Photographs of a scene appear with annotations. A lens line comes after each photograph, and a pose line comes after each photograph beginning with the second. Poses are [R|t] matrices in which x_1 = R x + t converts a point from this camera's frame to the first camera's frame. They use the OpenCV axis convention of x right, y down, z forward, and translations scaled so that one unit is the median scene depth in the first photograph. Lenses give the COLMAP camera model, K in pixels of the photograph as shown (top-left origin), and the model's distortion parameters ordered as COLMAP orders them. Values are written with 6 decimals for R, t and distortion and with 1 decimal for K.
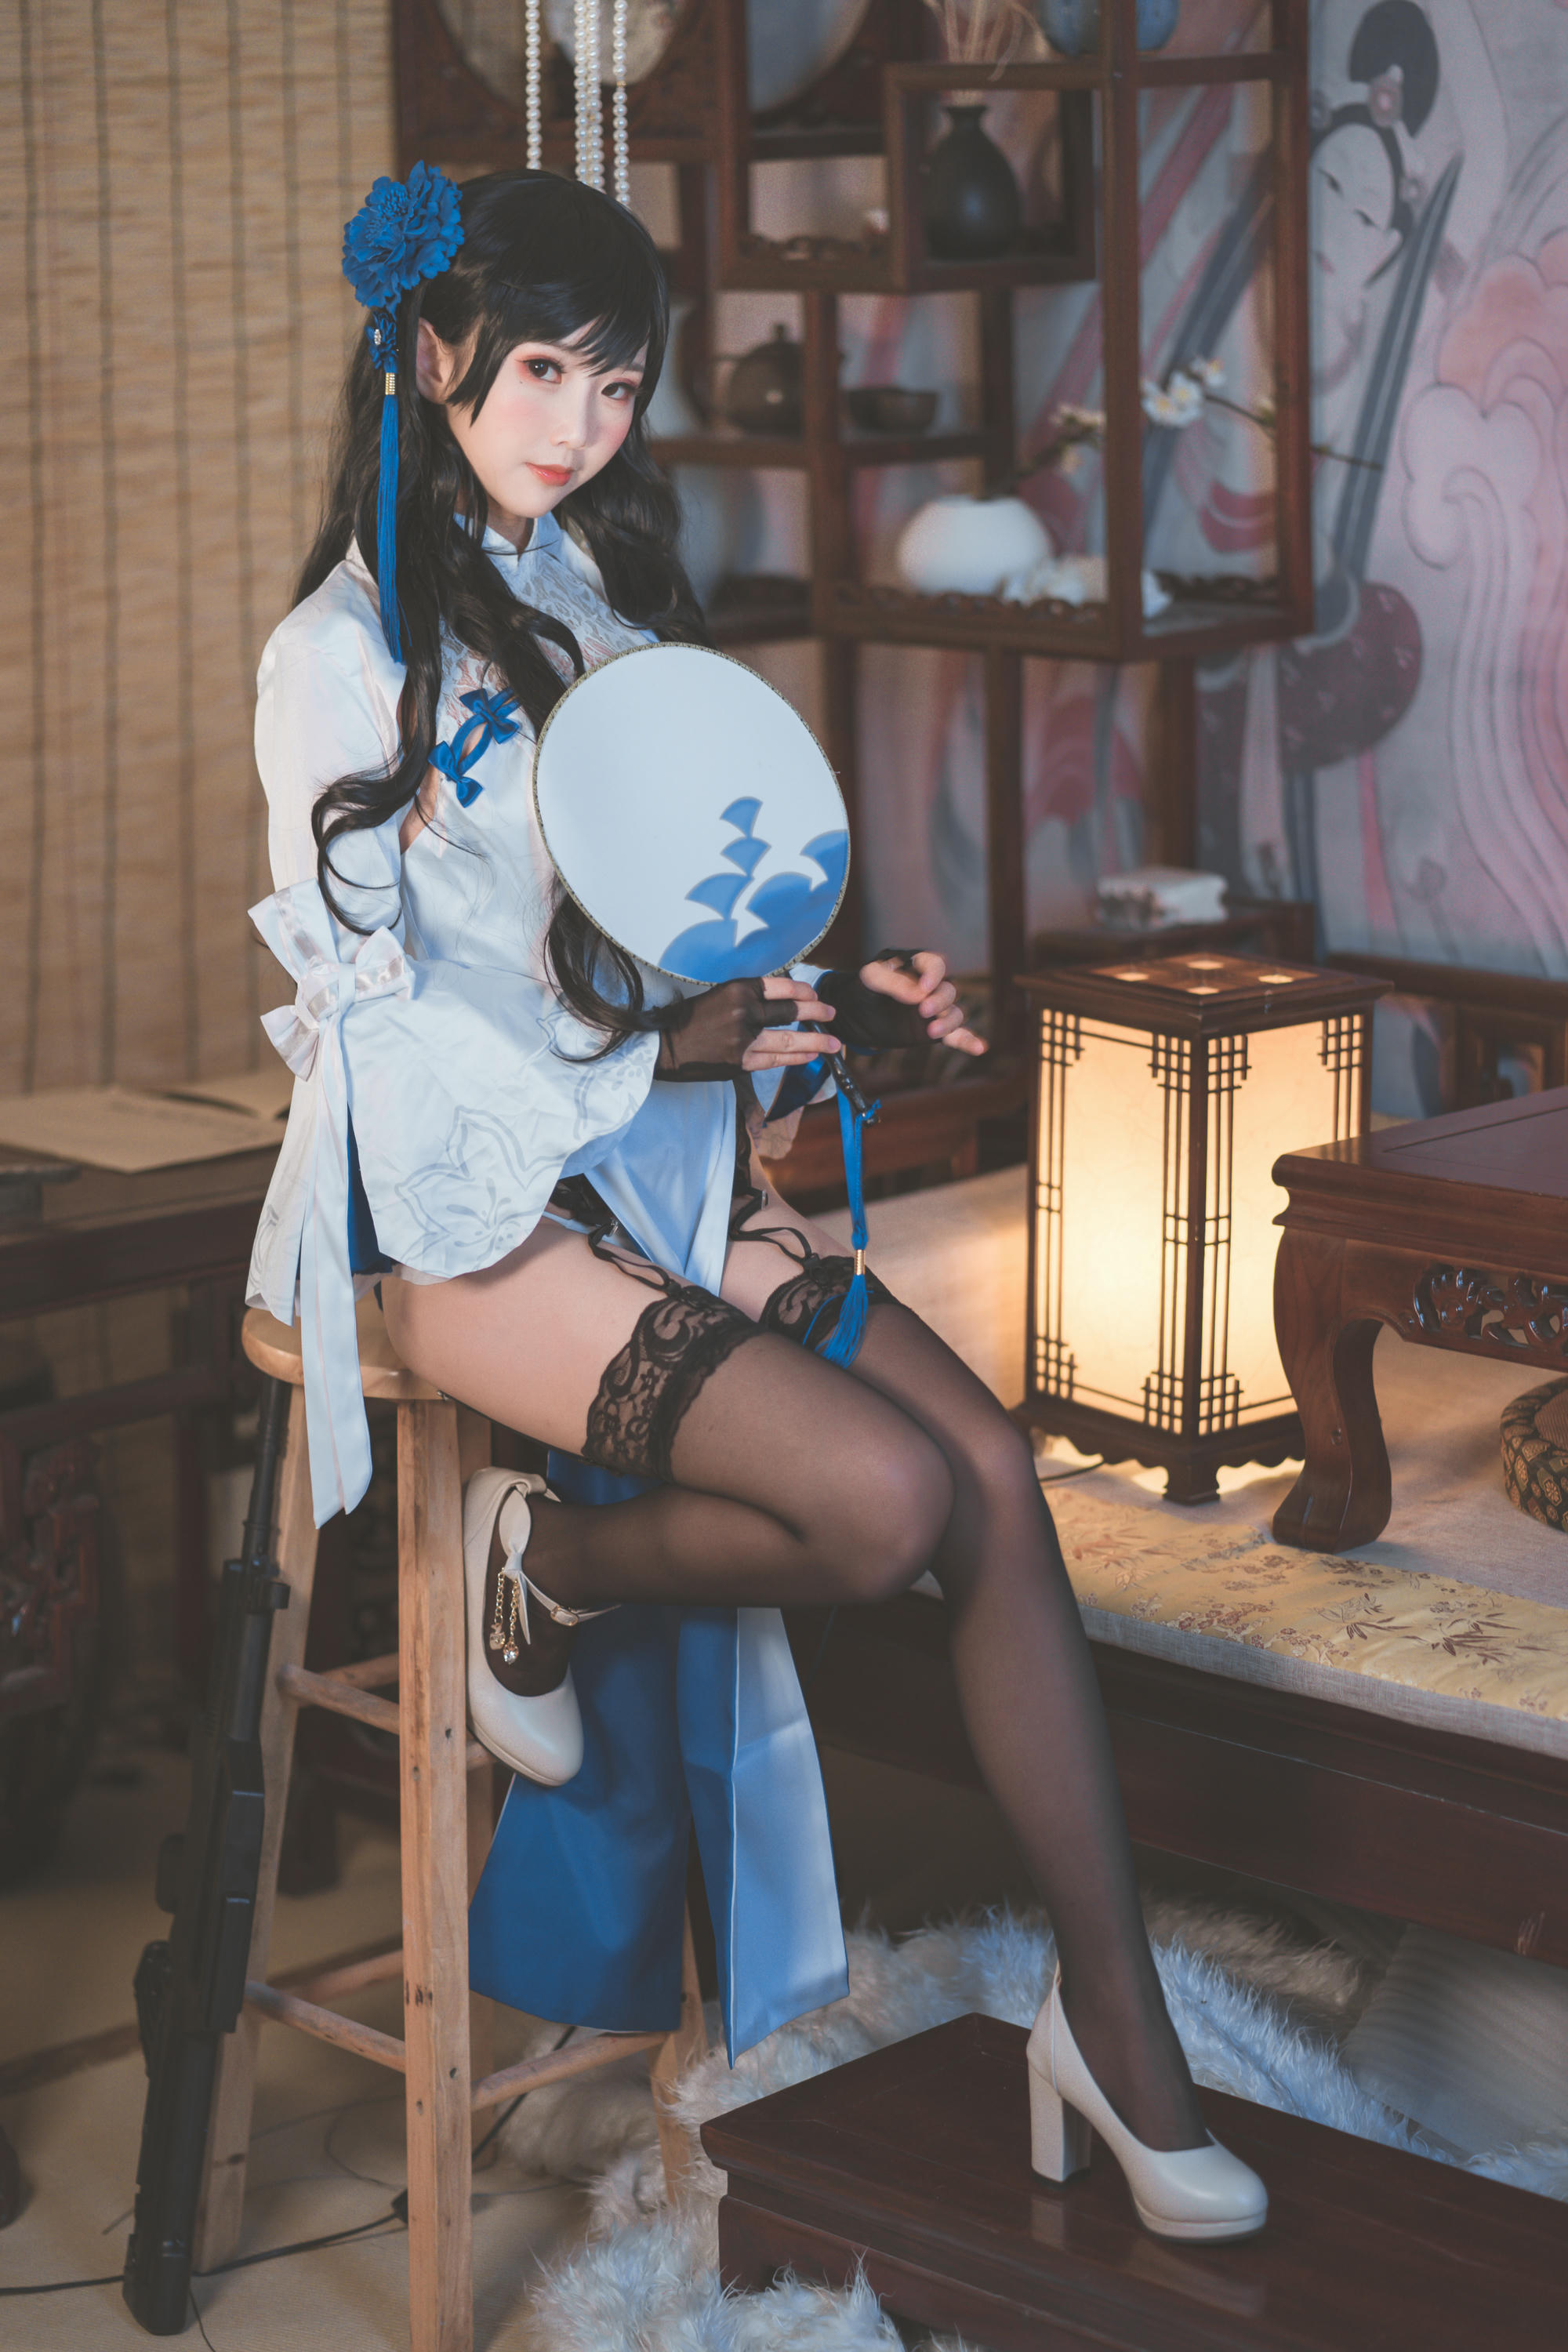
lens RADIAL K [[5559.5, 0, 784.0], [0, 5559.5, 1176.0], [0, 0, 1]] dist [0.064724, 0.800753]
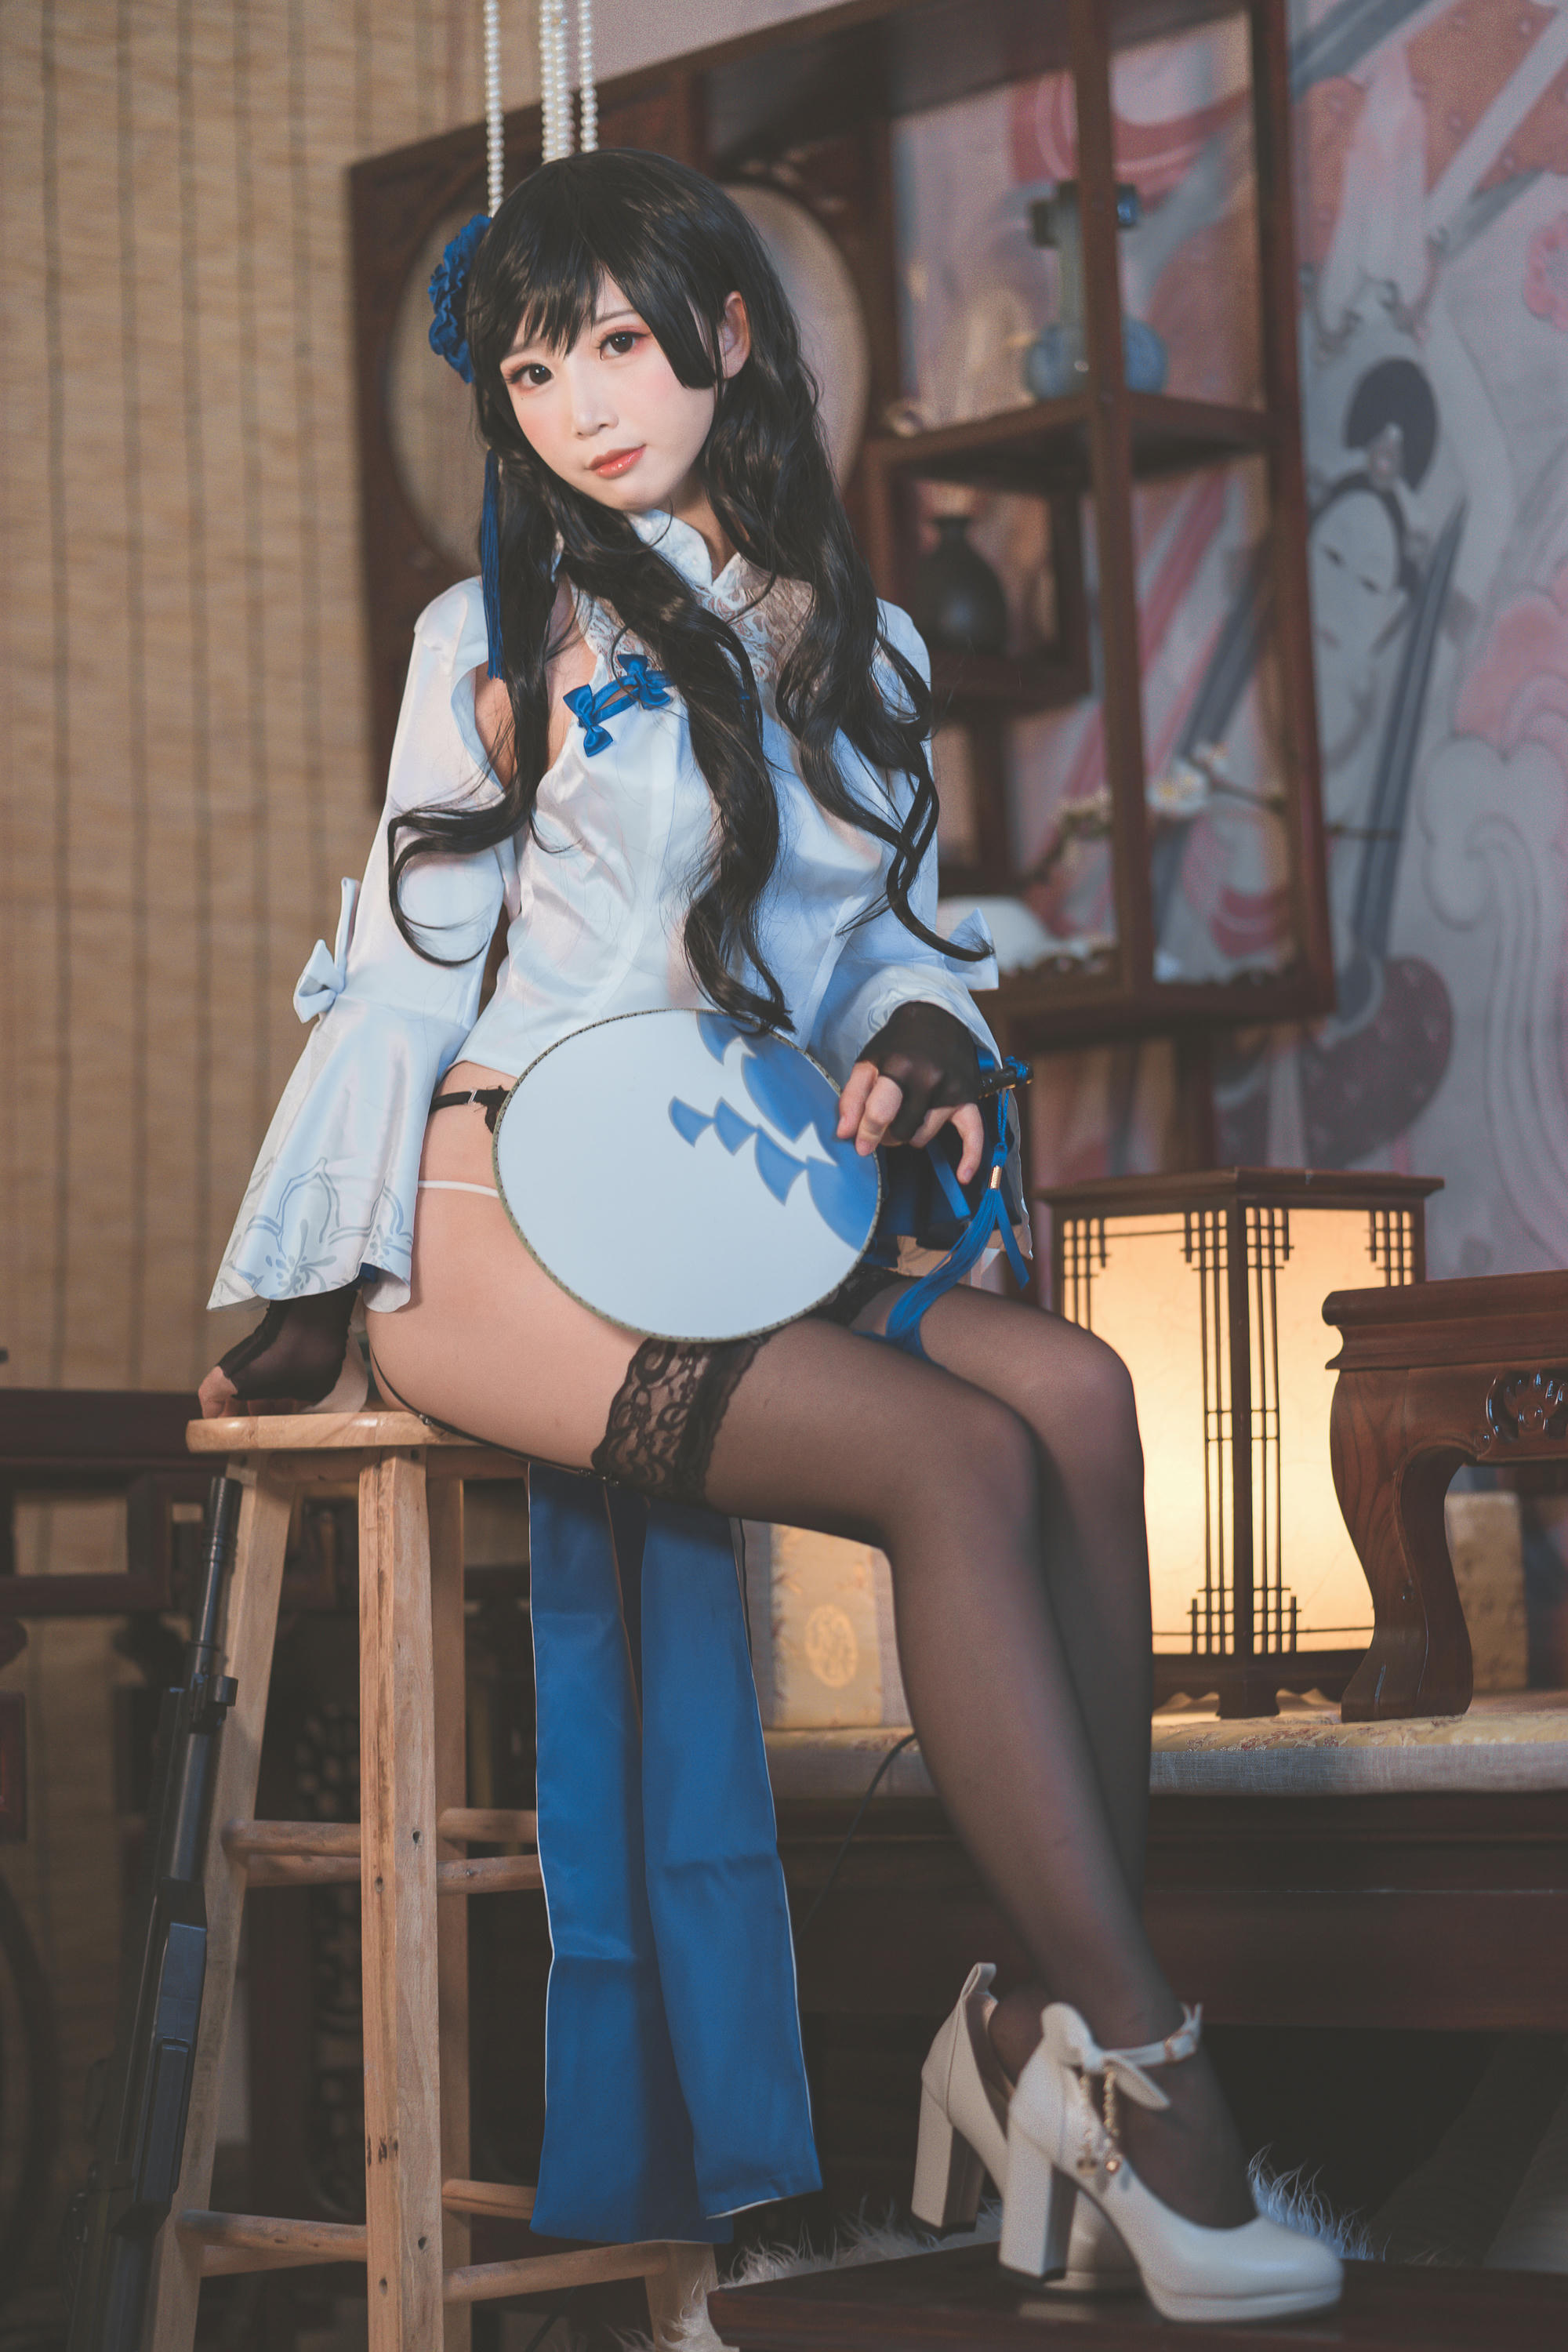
lens RADIAL K [[5633.6, 0, 784.0], [0, 5633.6, 1176.0], [0, 0, 1]] dist [-0.056012, 4.275391]
pose [[0.999778, -0.020717, 0.003856, -0.003100], [0.021002, 0.964720, -0.262439, 0.206951], [0.001717, 0.262461, 0.964941, 0.101032]]
